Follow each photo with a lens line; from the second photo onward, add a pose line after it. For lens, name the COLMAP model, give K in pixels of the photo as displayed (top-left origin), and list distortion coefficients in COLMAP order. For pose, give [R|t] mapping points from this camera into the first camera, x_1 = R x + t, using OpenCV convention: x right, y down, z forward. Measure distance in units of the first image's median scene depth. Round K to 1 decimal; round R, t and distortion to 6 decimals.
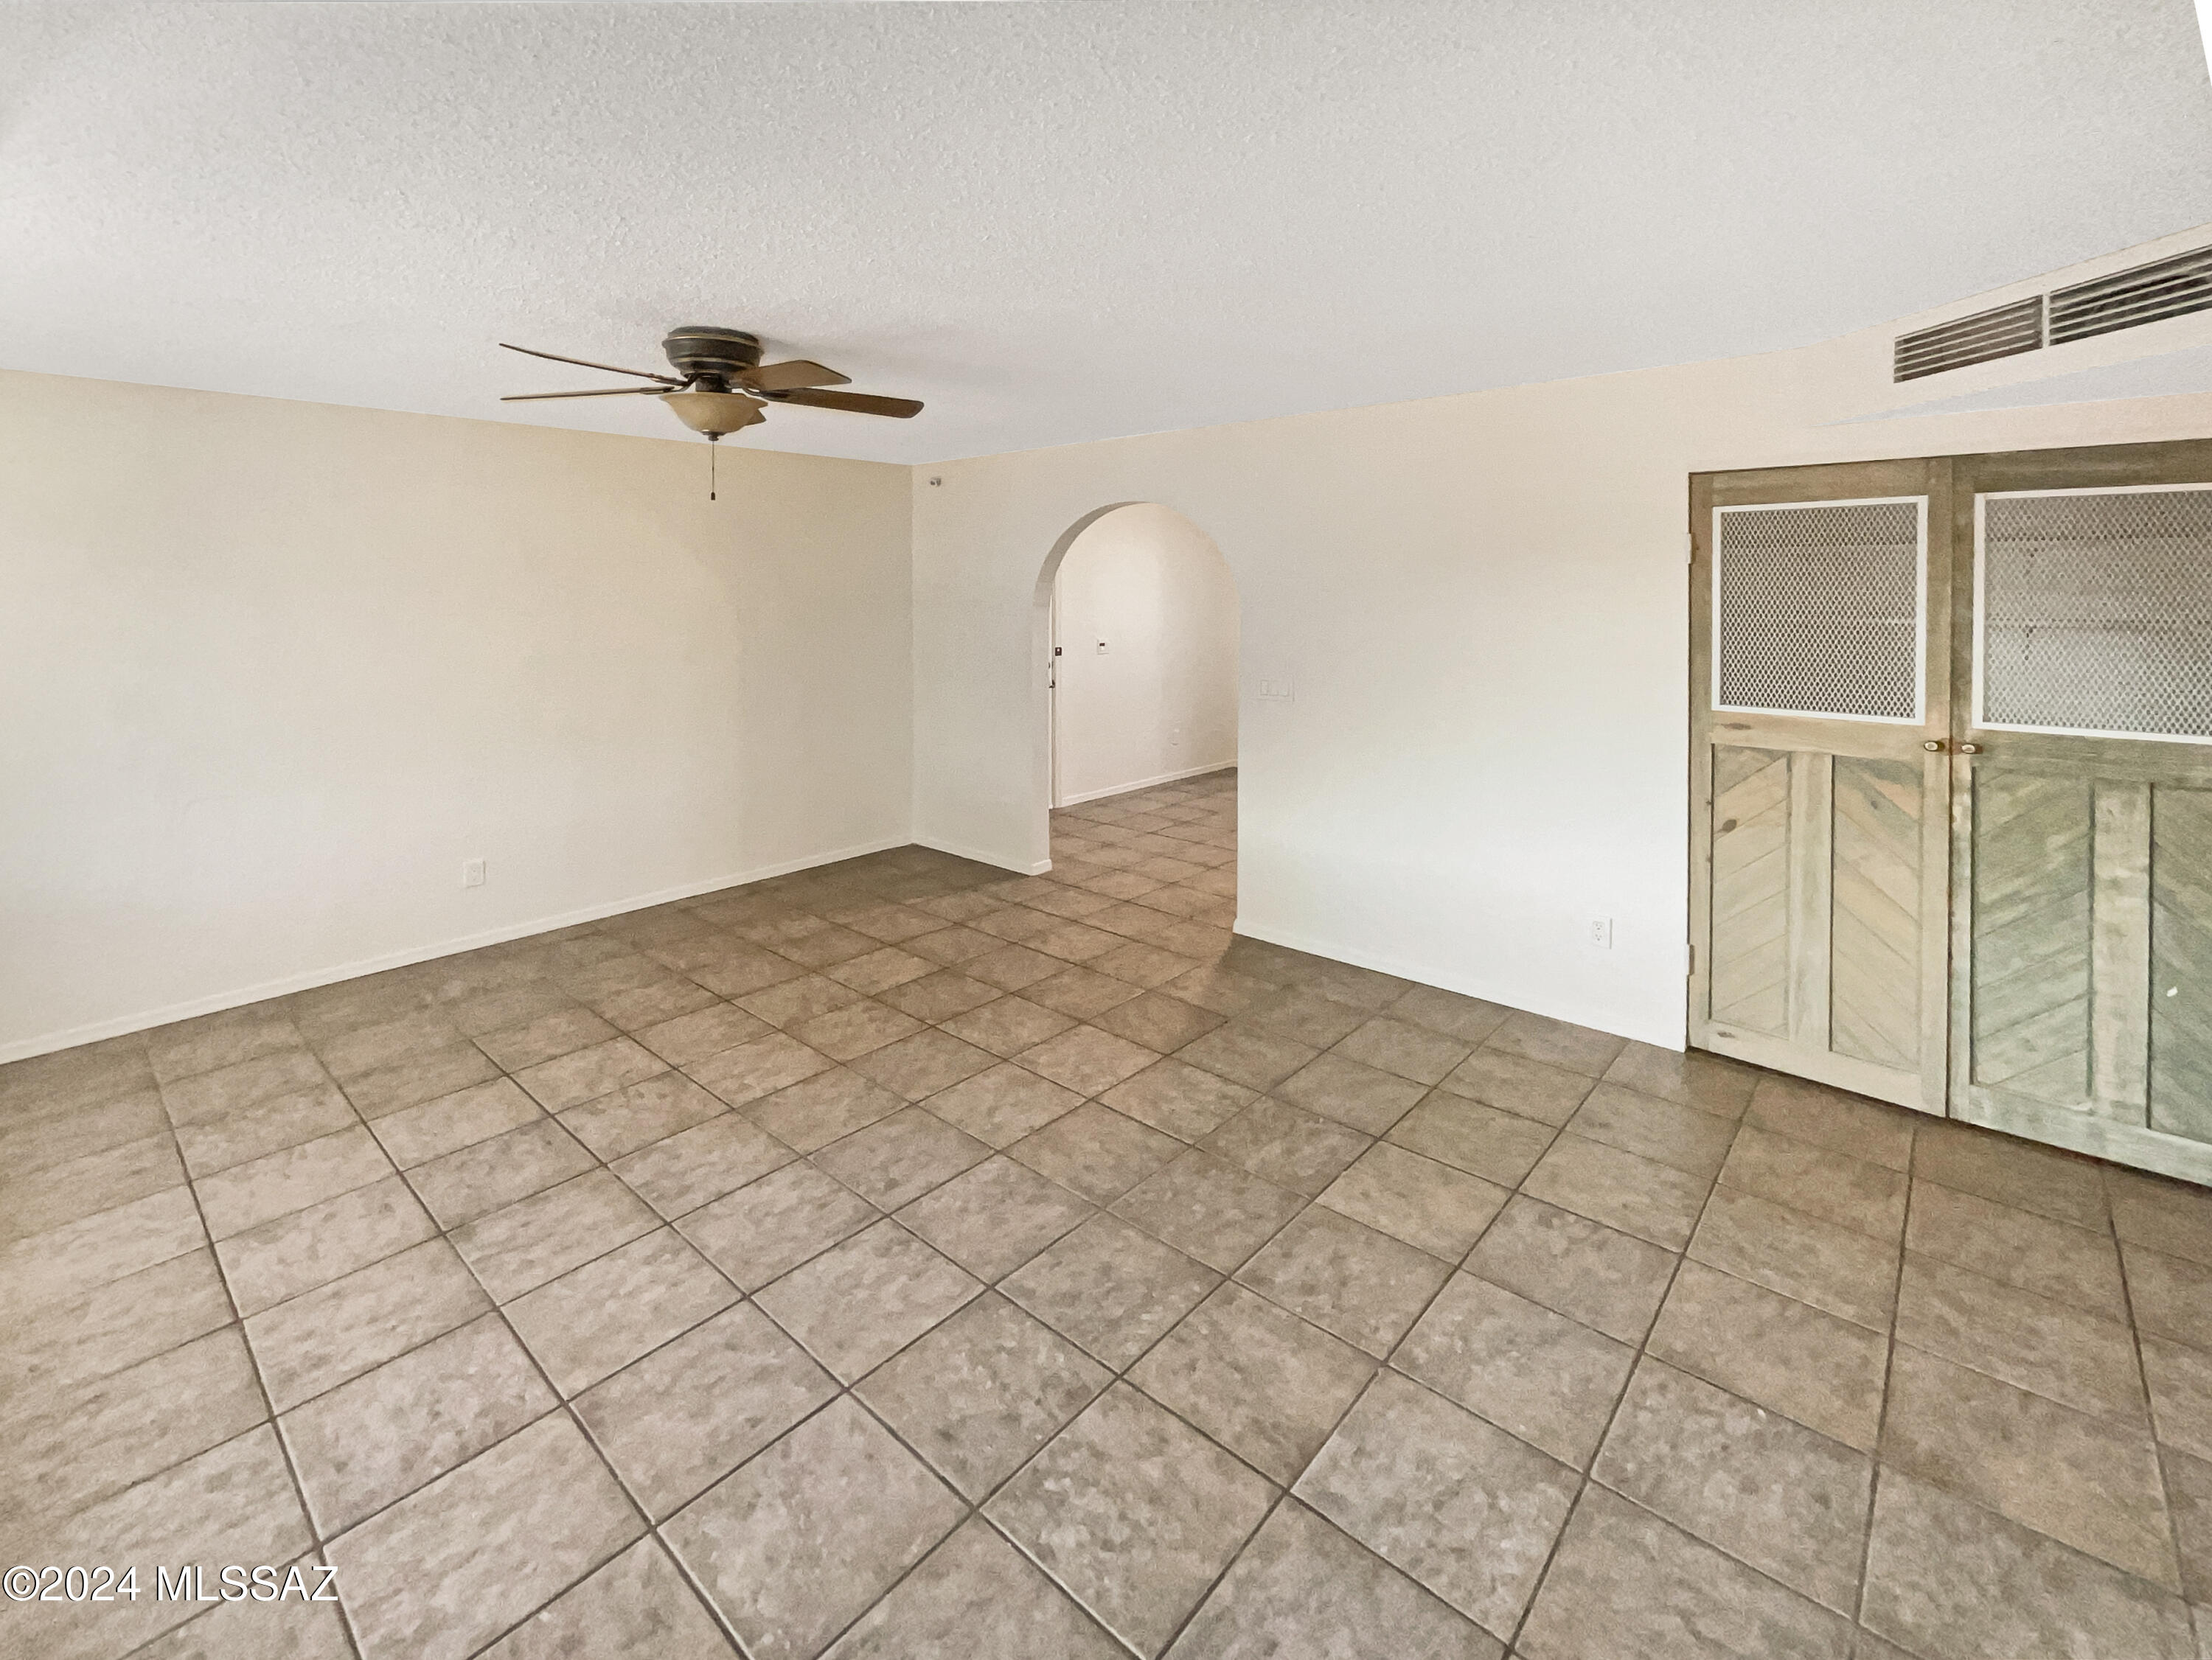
lens RADIAL K [[966.4, 0, 1100.6], [0, 966.4, 797.7], [0, 0, 1]] dist [-0.002516, -0.000837]
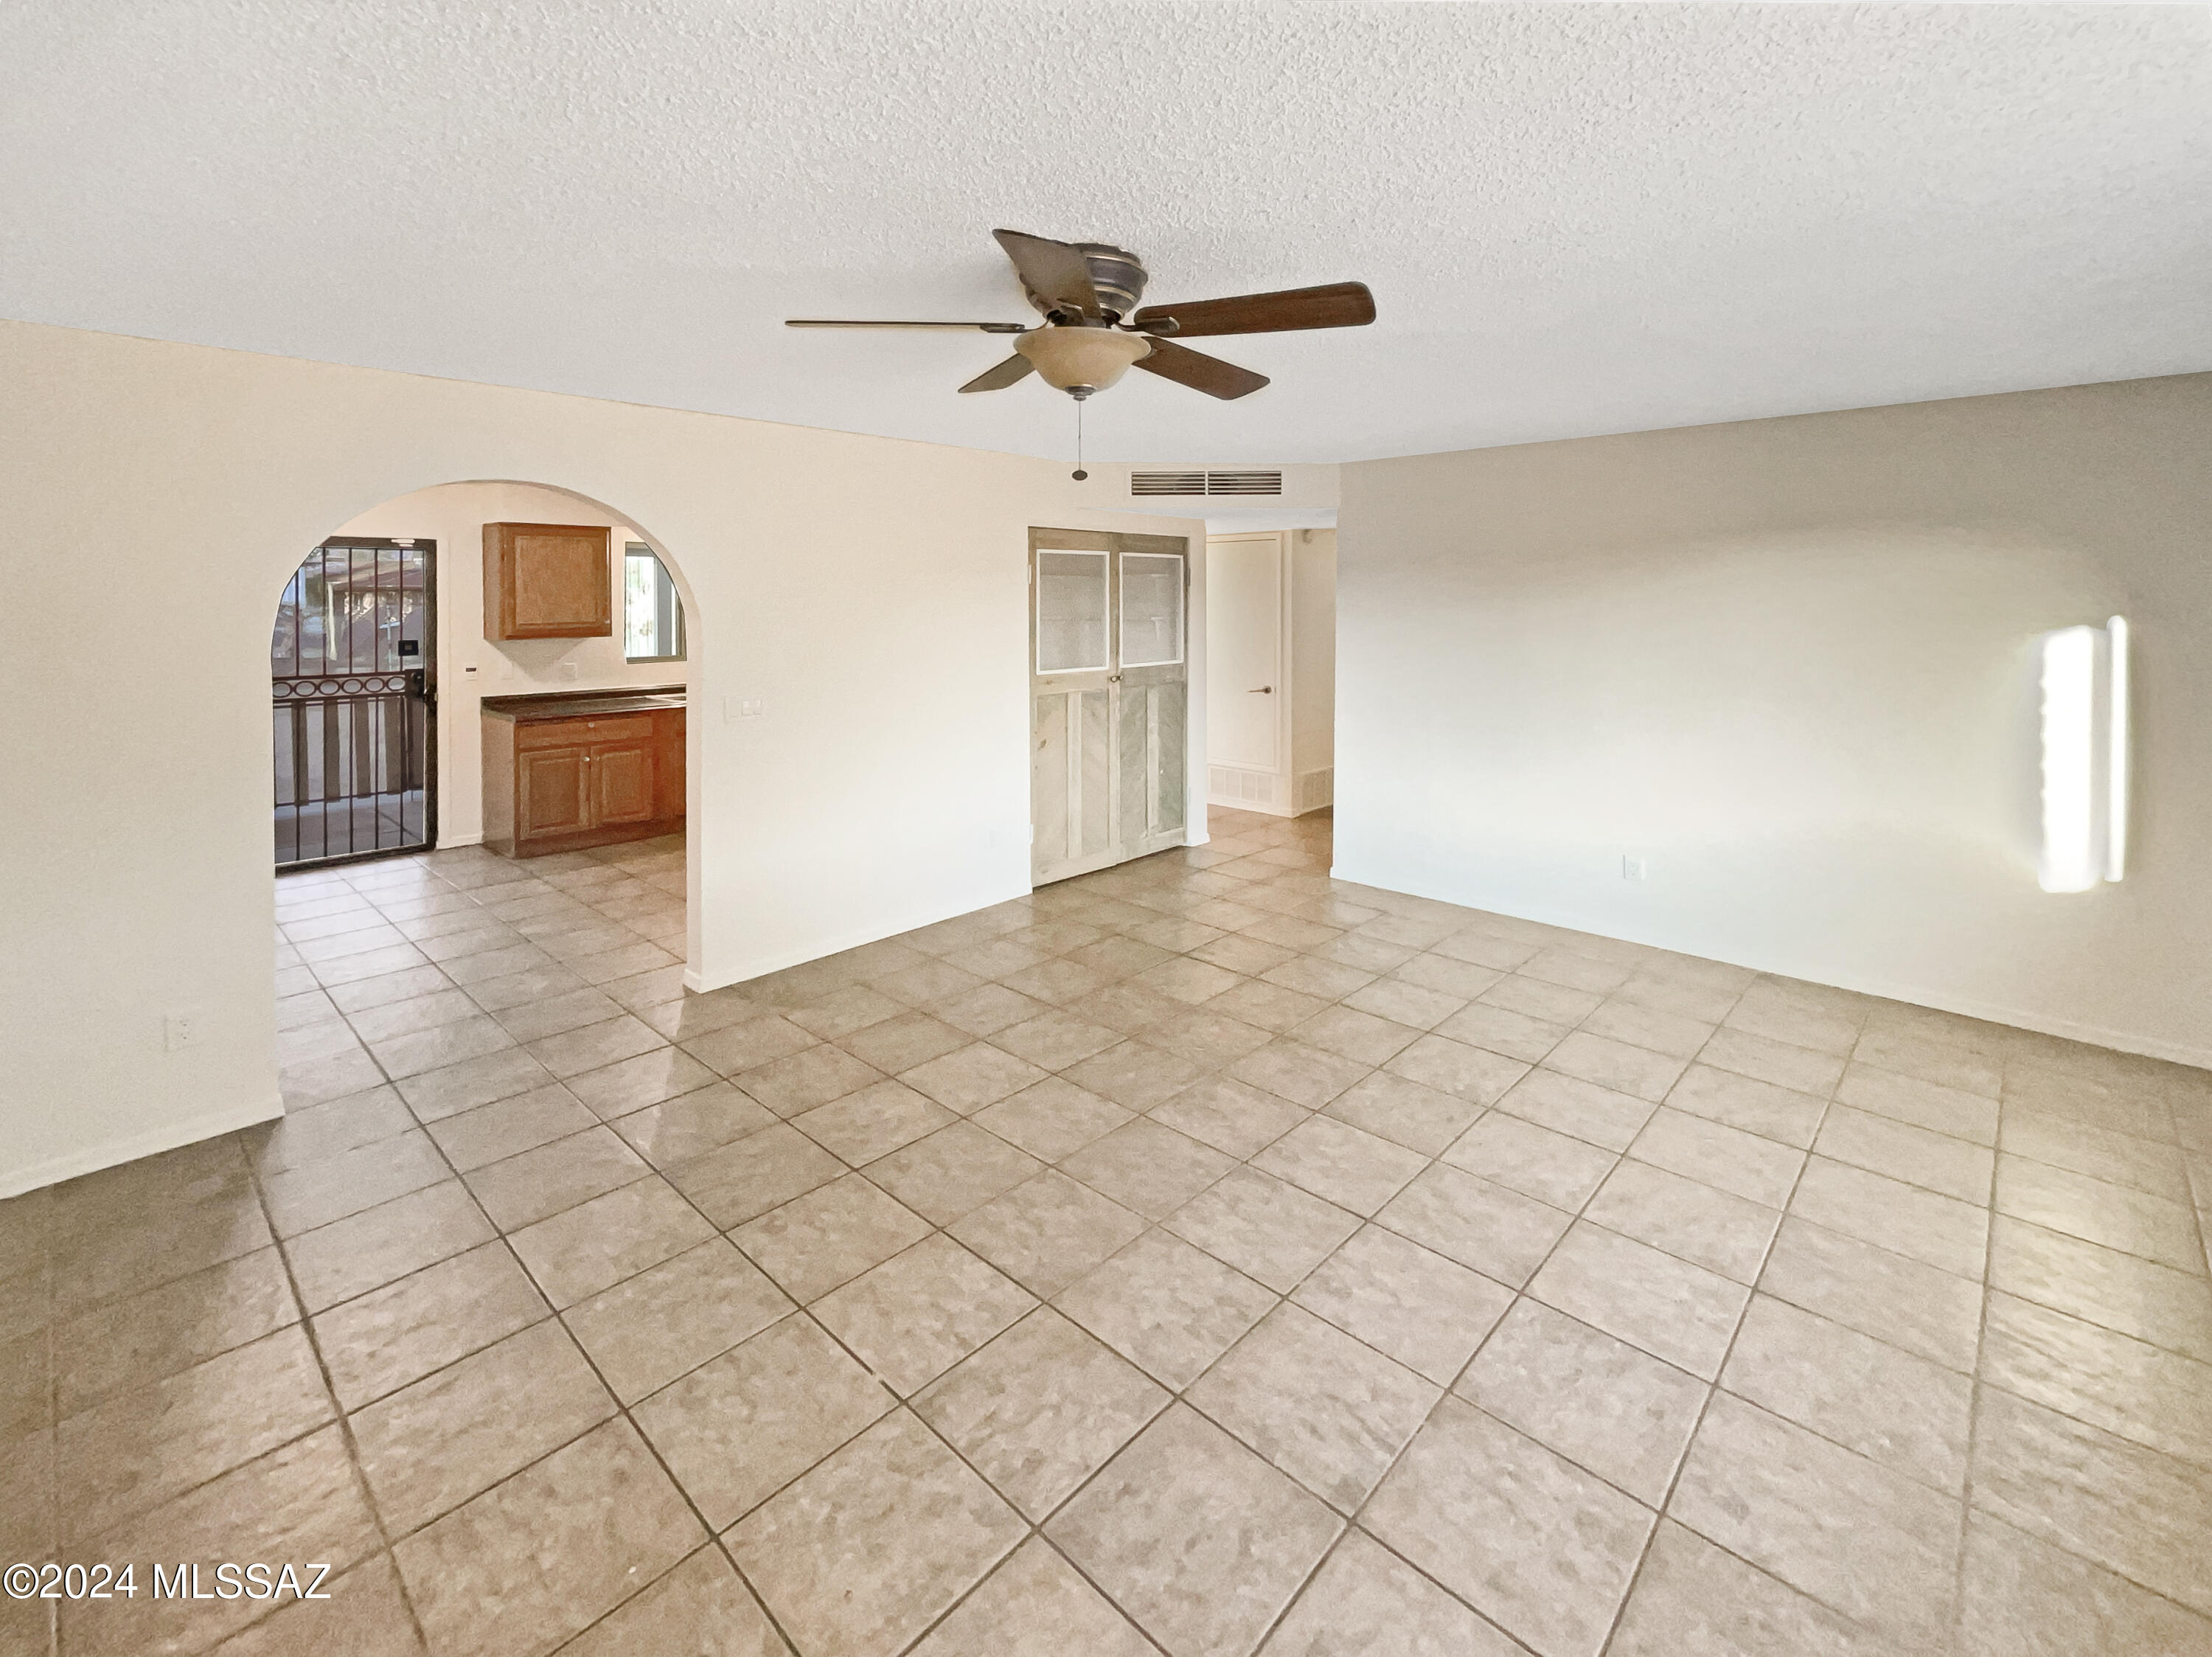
lens RADIAL K [[957.3, 0, 1106.0], [0, 957.3, 828.5], [0, 0, 1]] dist [0.000640, 0.000440]
pose [[0.032462, -0.232015, 0.972170, -1.176845], [0.210738, 0.952405, 0.220261, -0.206994], [-0.977004, 0.197723, 0.079812, 0.960926]]
